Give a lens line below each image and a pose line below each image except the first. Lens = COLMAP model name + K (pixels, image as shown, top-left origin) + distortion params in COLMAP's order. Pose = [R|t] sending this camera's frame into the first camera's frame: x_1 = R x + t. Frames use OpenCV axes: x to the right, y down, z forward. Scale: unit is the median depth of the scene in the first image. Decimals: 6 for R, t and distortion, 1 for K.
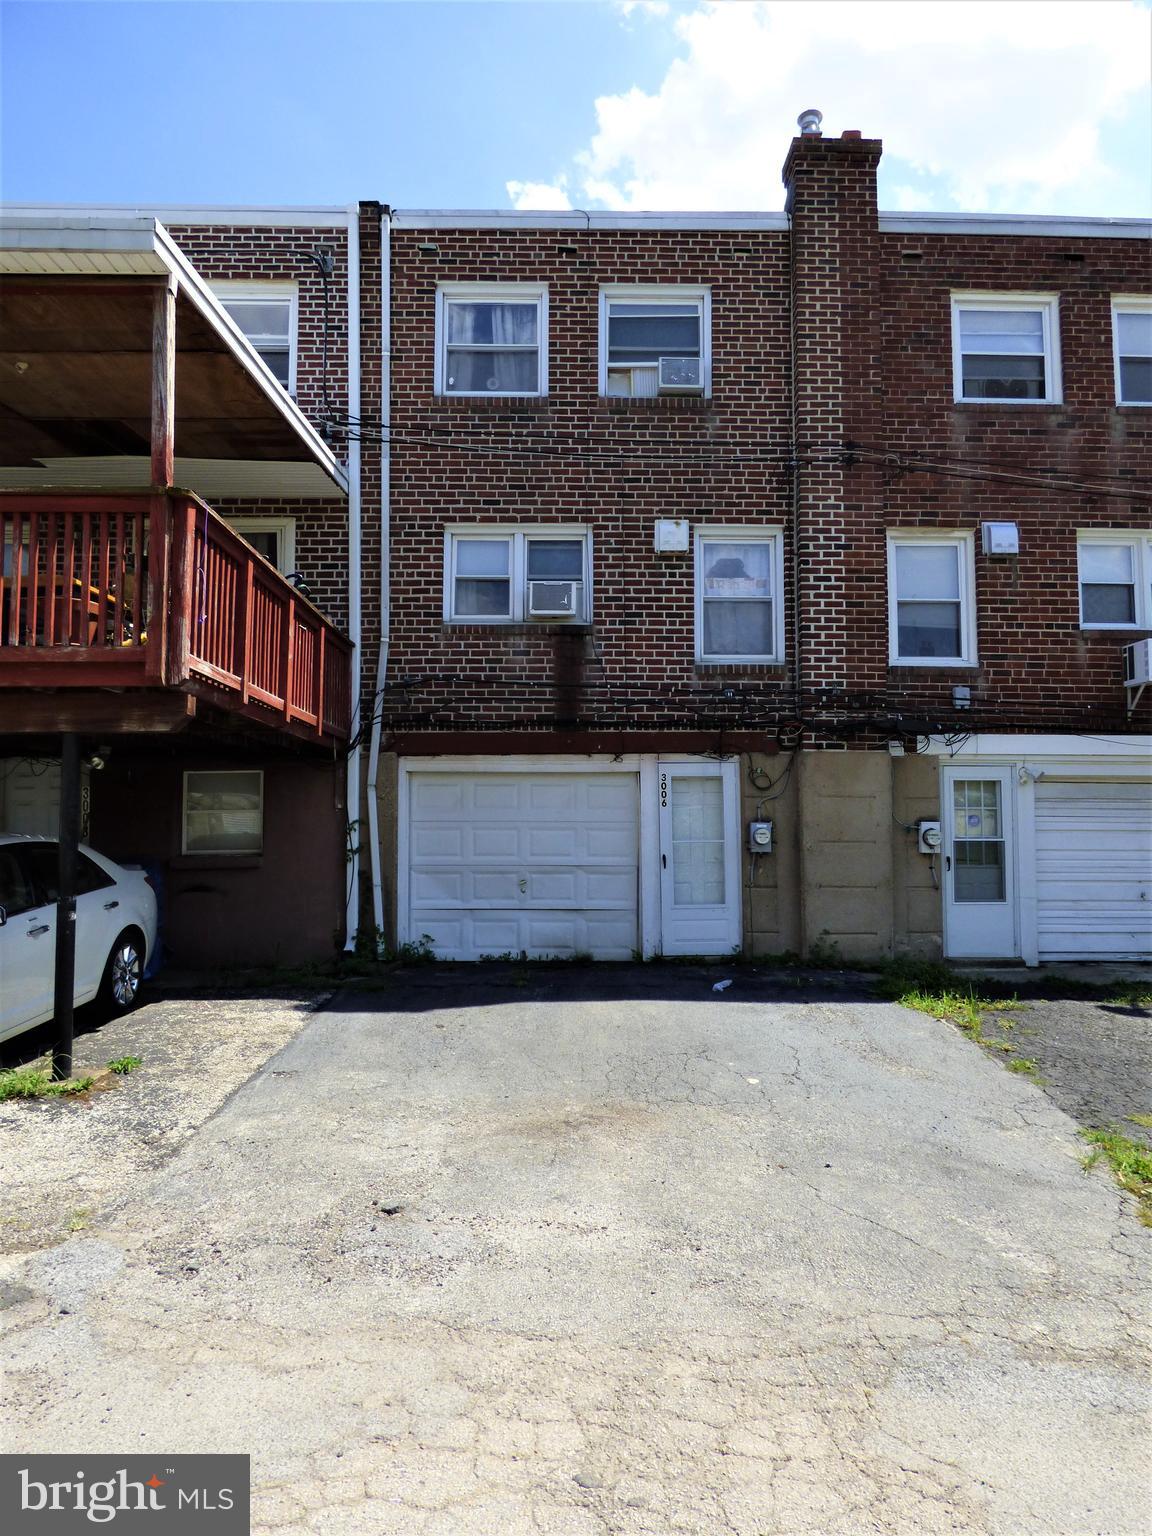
lens RADIAL K [[1008.3, 0, 567.7], [0, 1008.3, 766.6], [0, 0, 1]] dist [0.050316, -0.067056]
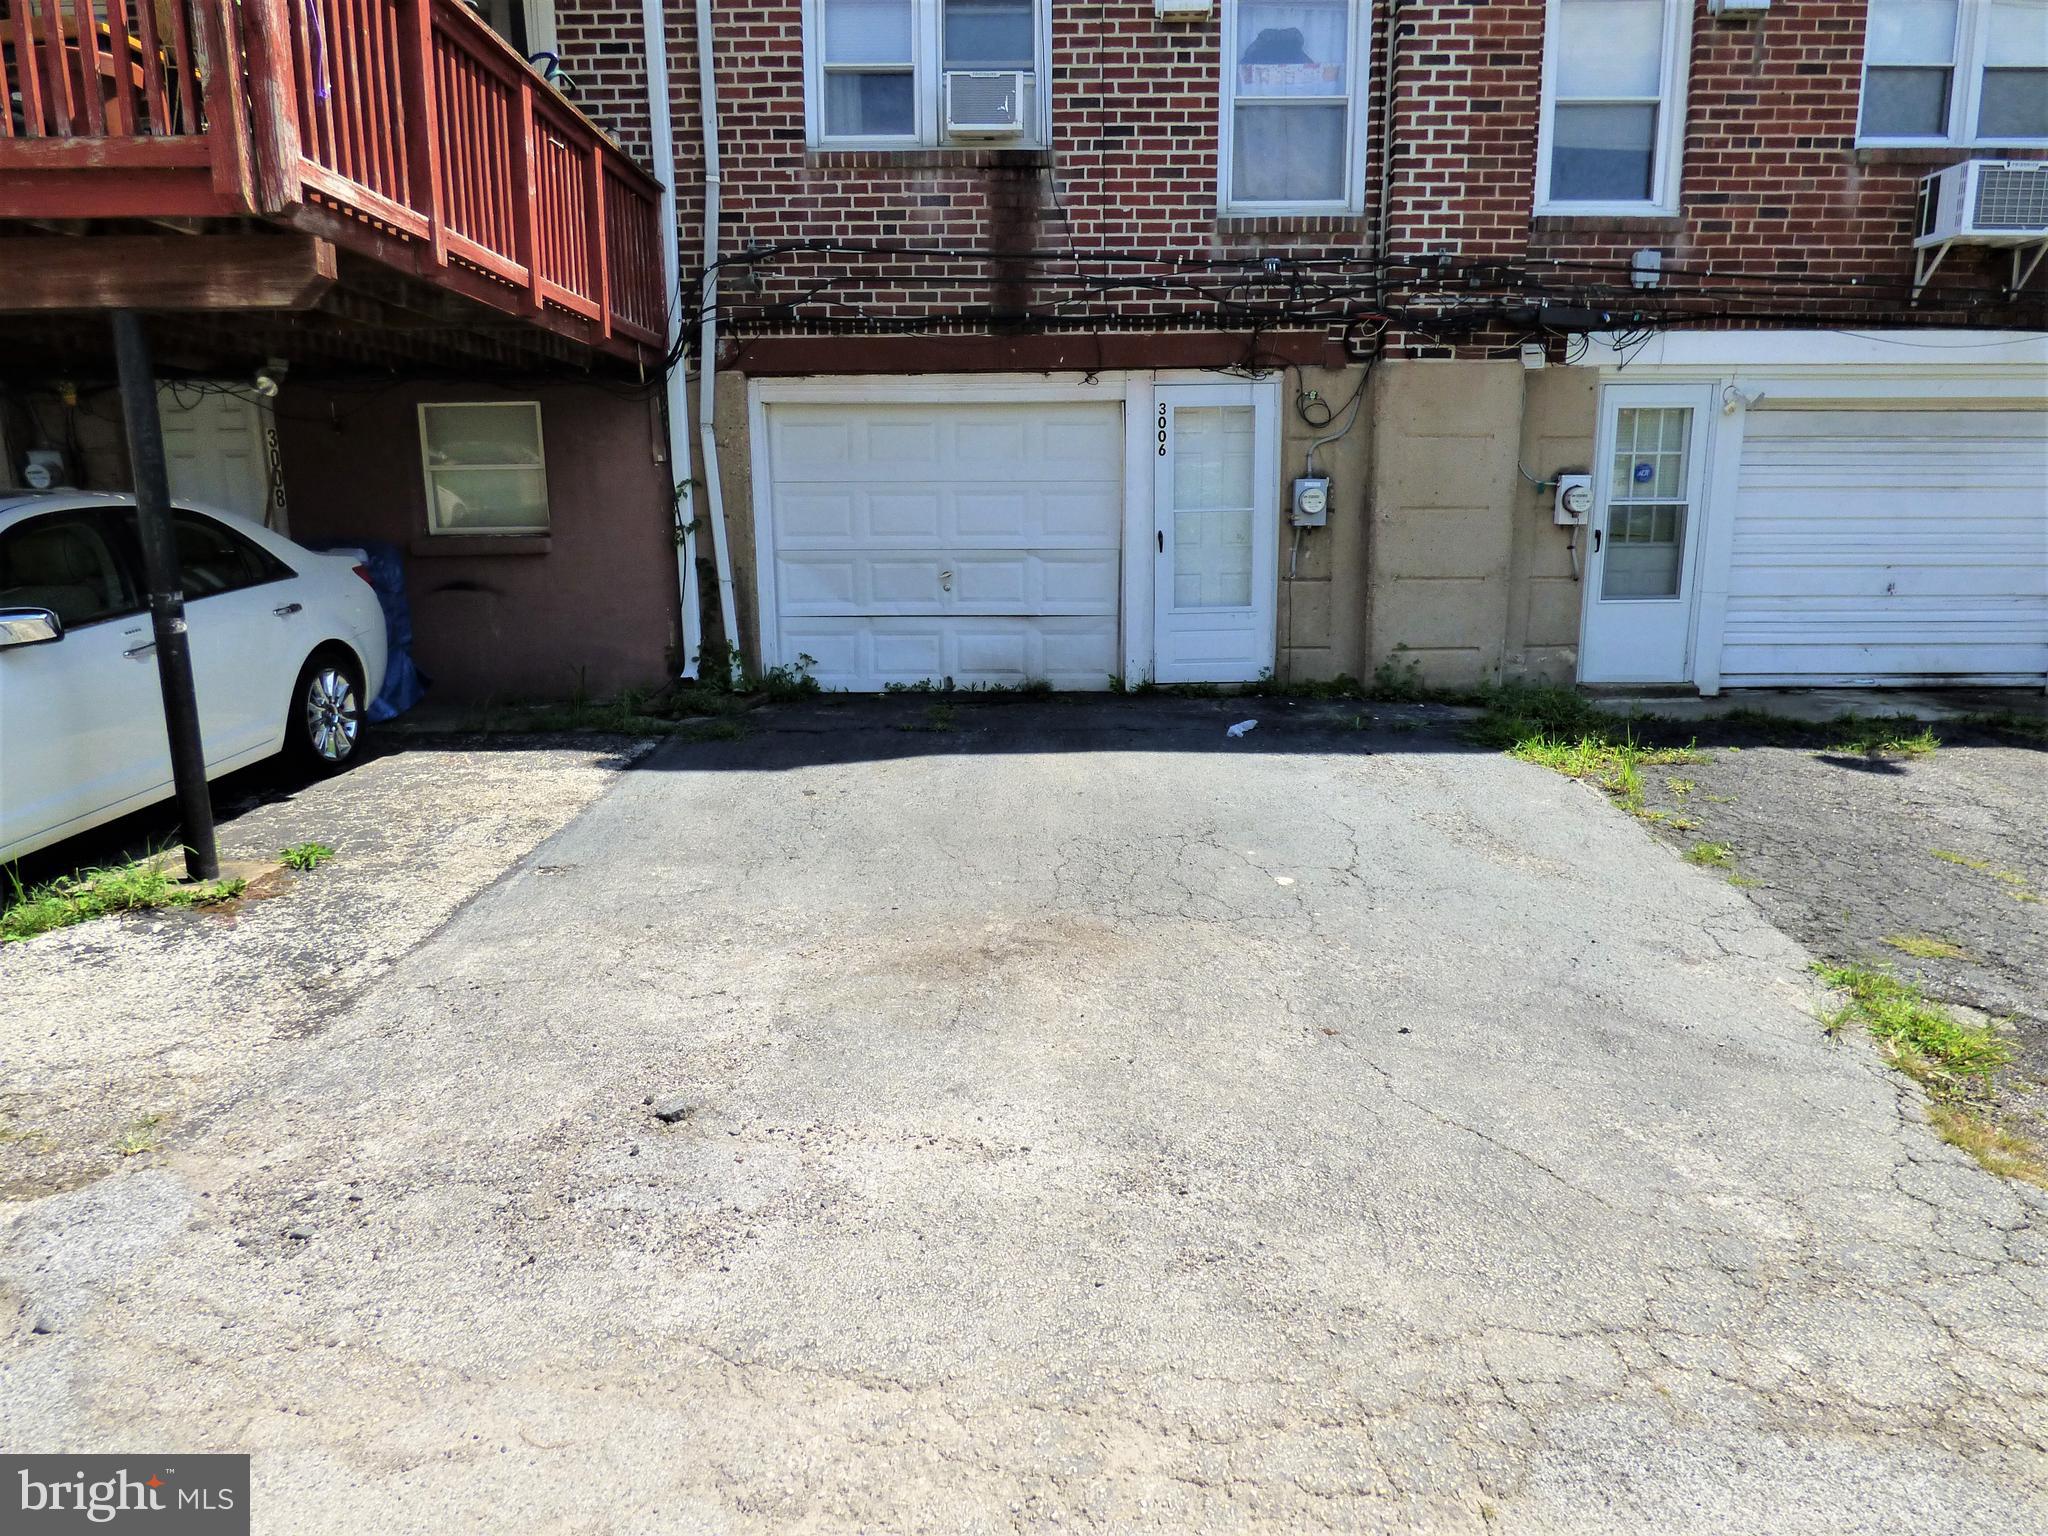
lens RADIAL K [[1344.5, 0, 1024.0], [0, 1344.5, 768.0], [0, 0, 1]] dist [0.050316, -0.067056]
pose [[0.999913, -0.003207, -0.012794, 0.019539], [0.006297, 0.968394, 0.249347, 0.018847], [0.011590, -0.249405, 0.968330, 0.126482]]
